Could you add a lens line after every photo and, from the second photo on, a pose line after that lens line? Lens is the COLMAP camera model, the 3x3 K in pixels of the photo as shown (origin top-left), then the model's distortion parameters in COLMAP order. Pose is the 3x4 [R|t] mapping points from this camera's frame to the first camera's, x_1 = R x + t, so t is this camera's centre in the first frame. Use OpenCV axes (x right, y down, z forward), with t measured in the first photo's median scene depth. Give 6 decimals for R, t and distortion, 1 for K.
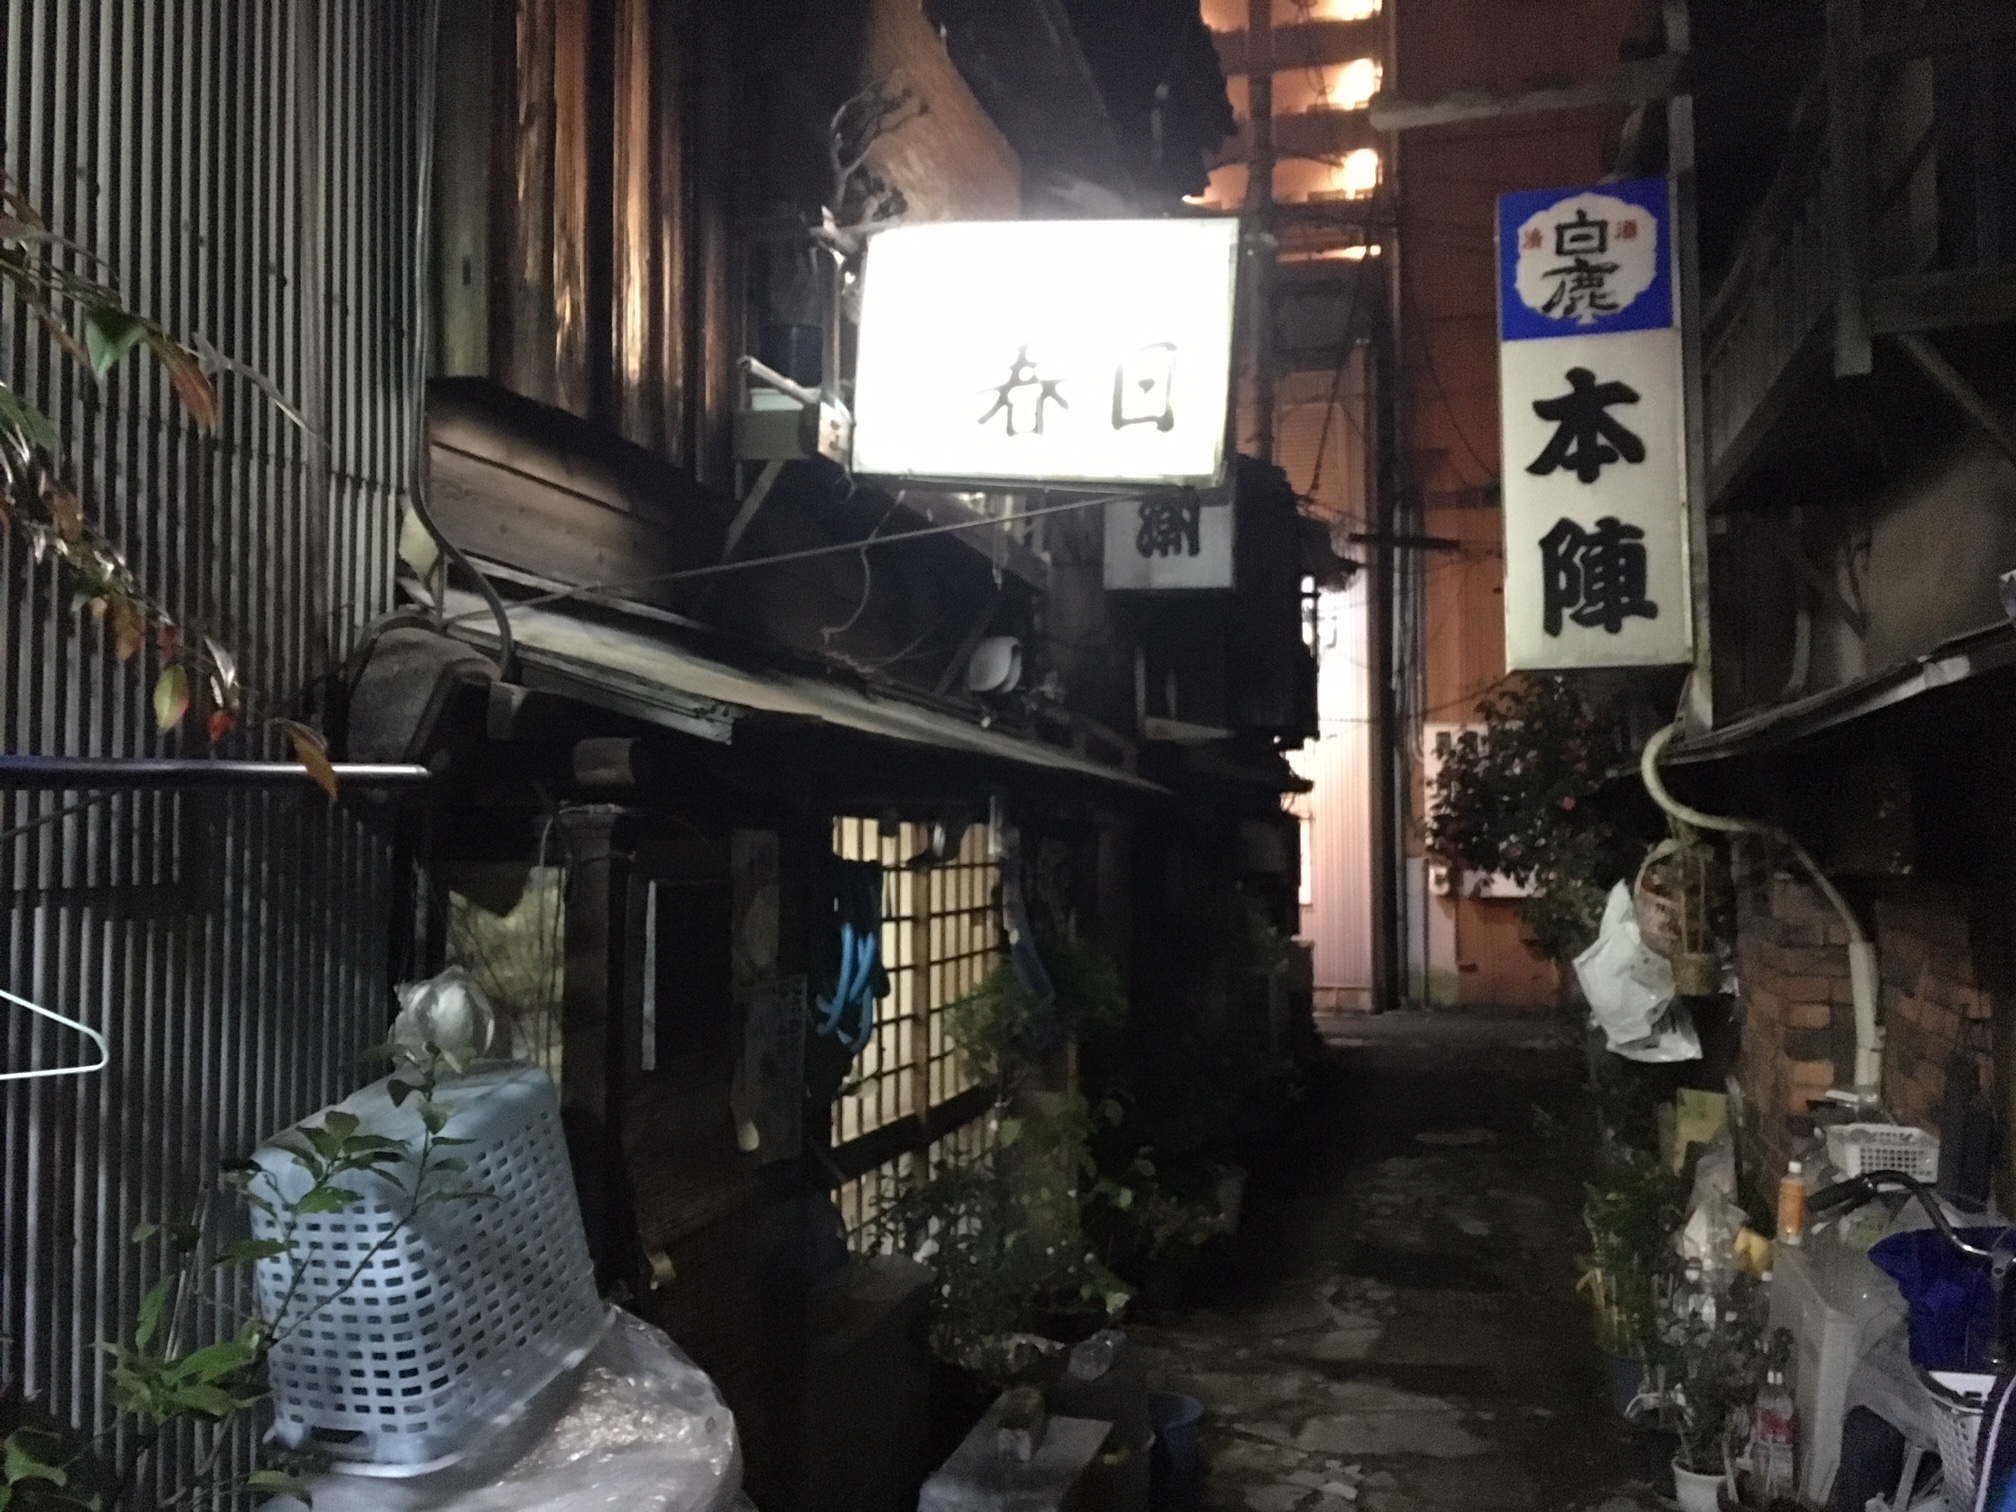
lens RADIAL K [[1697.4, 0, 1005.7], [0, 1697.4, 755.1], [0, 0, 1]] dist [0.041409, -0.003343]
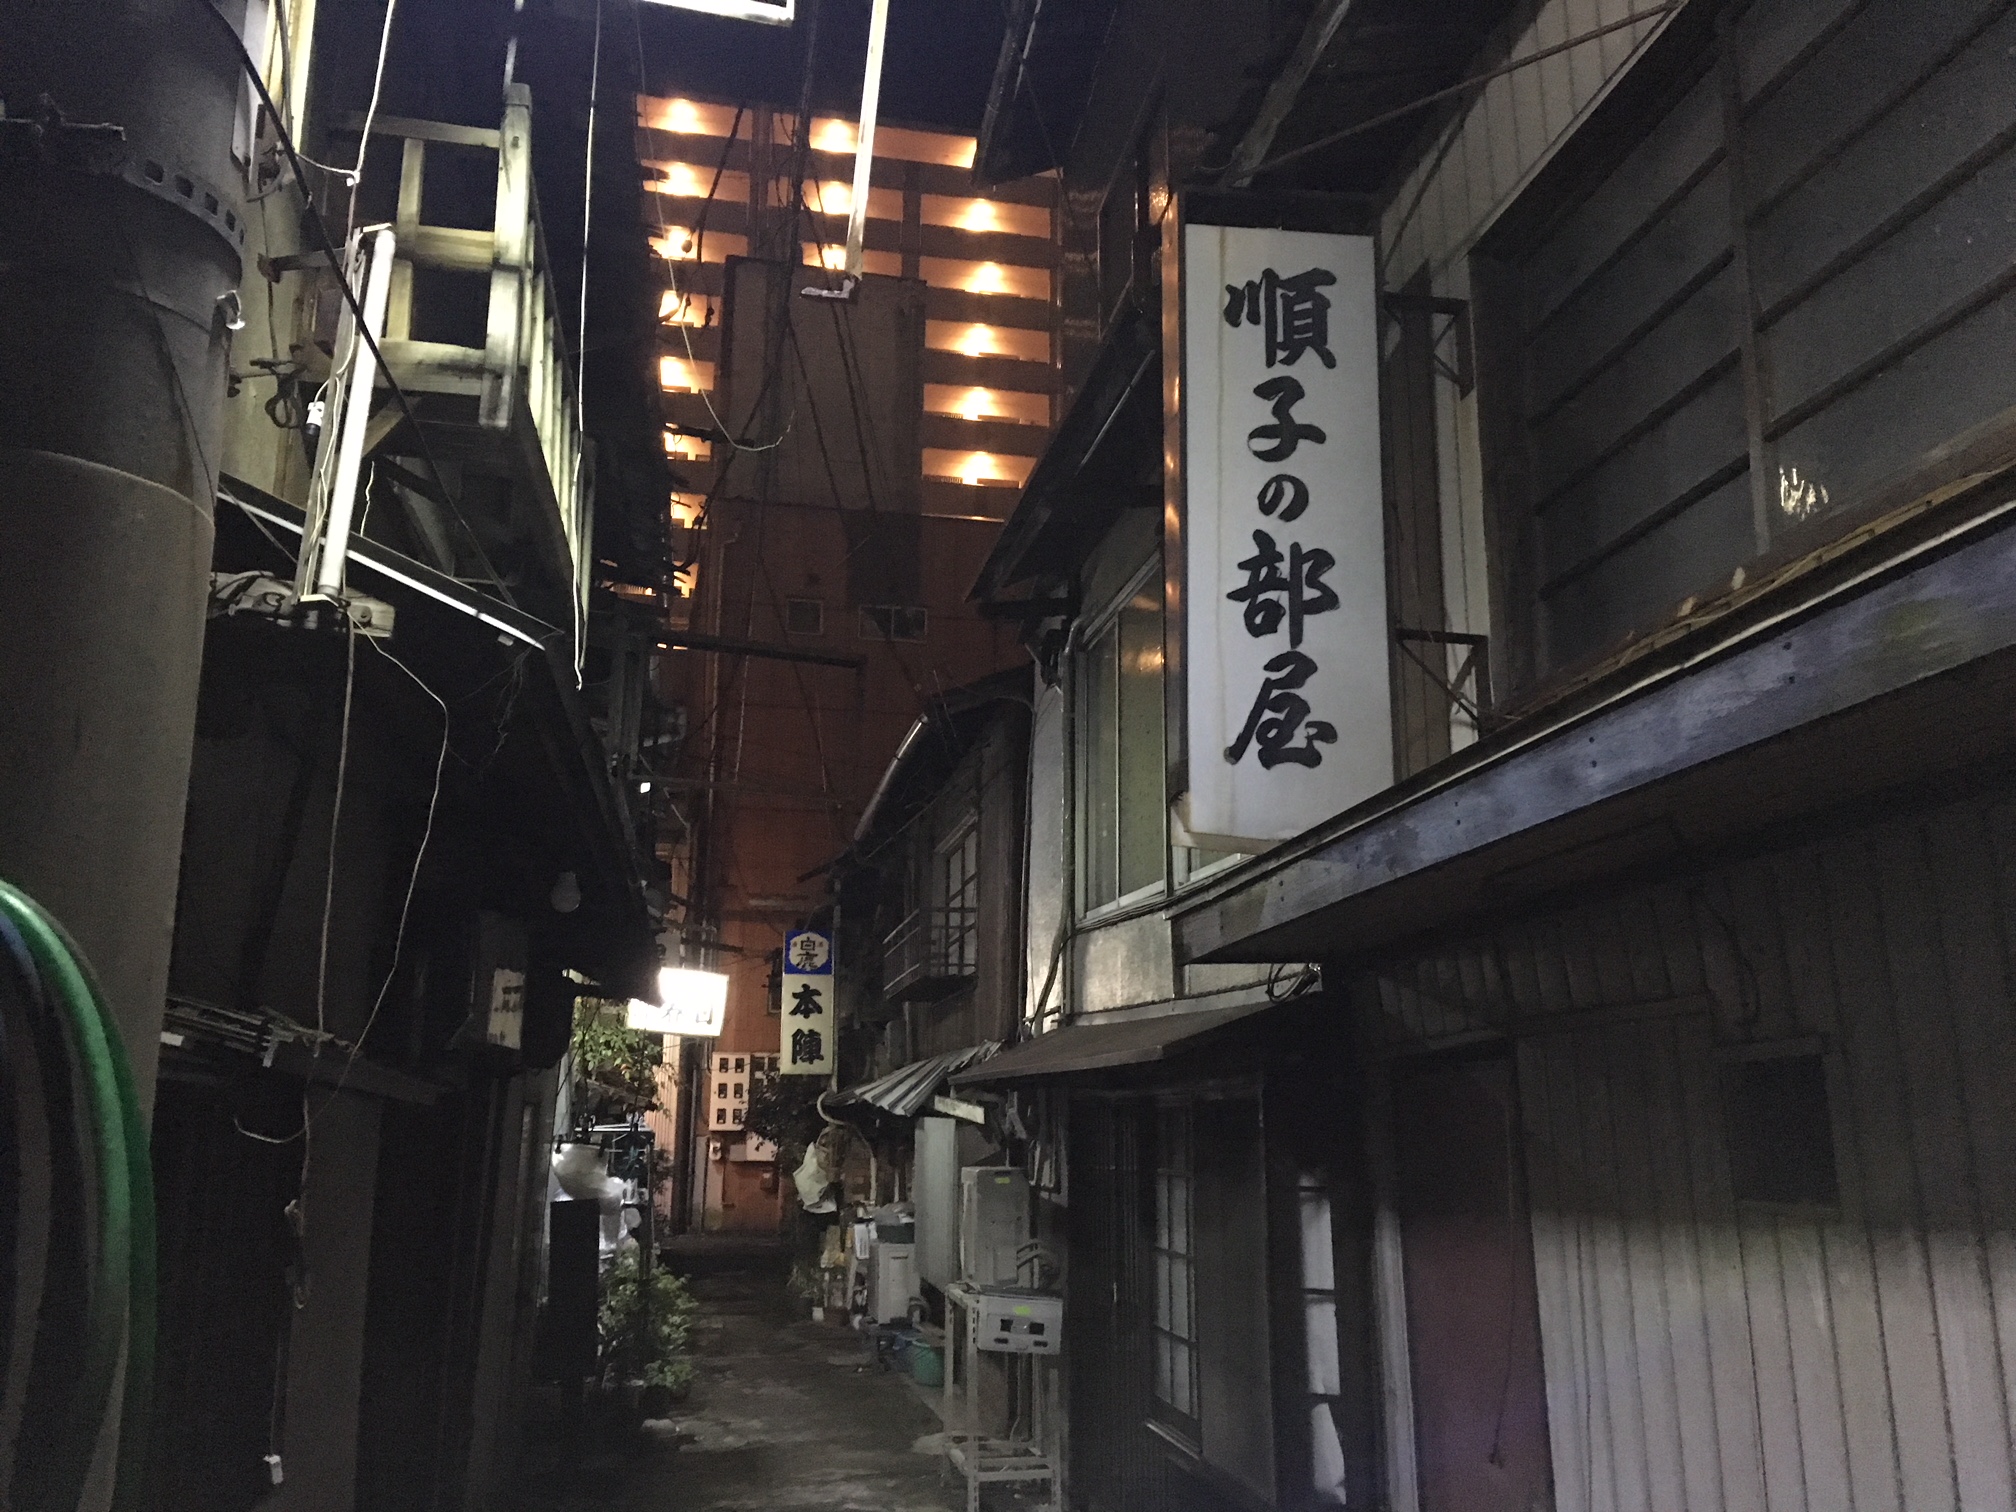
lens RADIAL K [[1697.4, 0, 1011.4], [0, 1697.4, 756.0], [0, 0, 1]] dist [0.041409, -0.003343]
pose [[0.902209, 0.103163, 0.418780, -0.749247], [-0.033859, 0.984917, -0.169682, -0.112669], [-0.429968, 0.138909, 0.892094, -2.230349]]
